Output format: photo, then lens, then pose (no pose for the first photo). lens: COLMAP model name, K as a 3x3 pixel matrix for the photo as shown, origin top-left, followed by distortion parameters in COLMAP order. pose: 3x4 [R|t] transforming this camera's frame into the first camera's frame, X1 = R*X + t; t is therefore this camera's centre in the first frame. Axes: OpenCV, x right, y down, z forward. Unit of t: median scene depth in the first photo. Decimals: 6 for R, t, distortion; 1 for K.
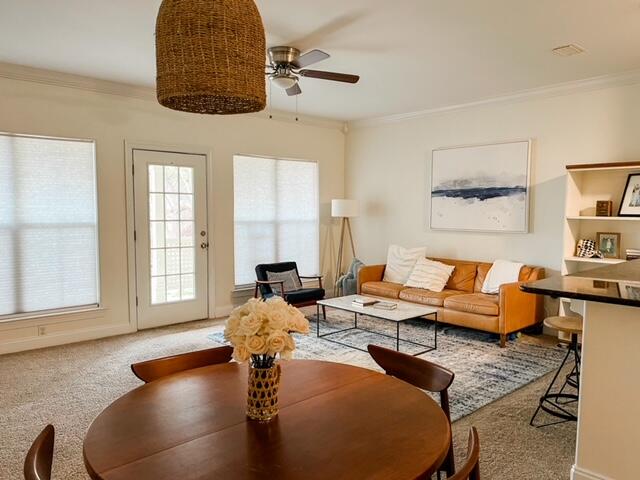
lens RADIAL K [[492.6, 0, 320.0], [0, 492.6, 240.0], [0, 0, 1]] dist [0.026117, -0.009346]
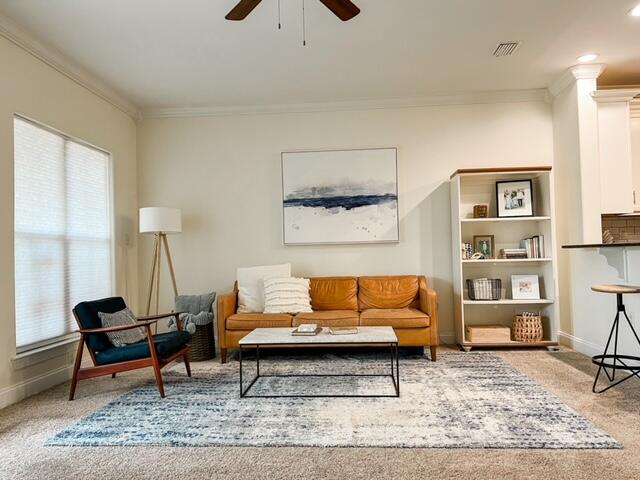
lens RADIAL K [[492.6, 0, 320.0], [0, 492.6, 240.0], [0, 0, 1]] dist [0.026117, -0.009346]
pose [[0.717569, 0.005674, 0.696464, -0.336310], [0.072706, 0.993893, -0.083007, 0.046545], [-0.692682, 0.110200, 0.712775, 0.386966]]
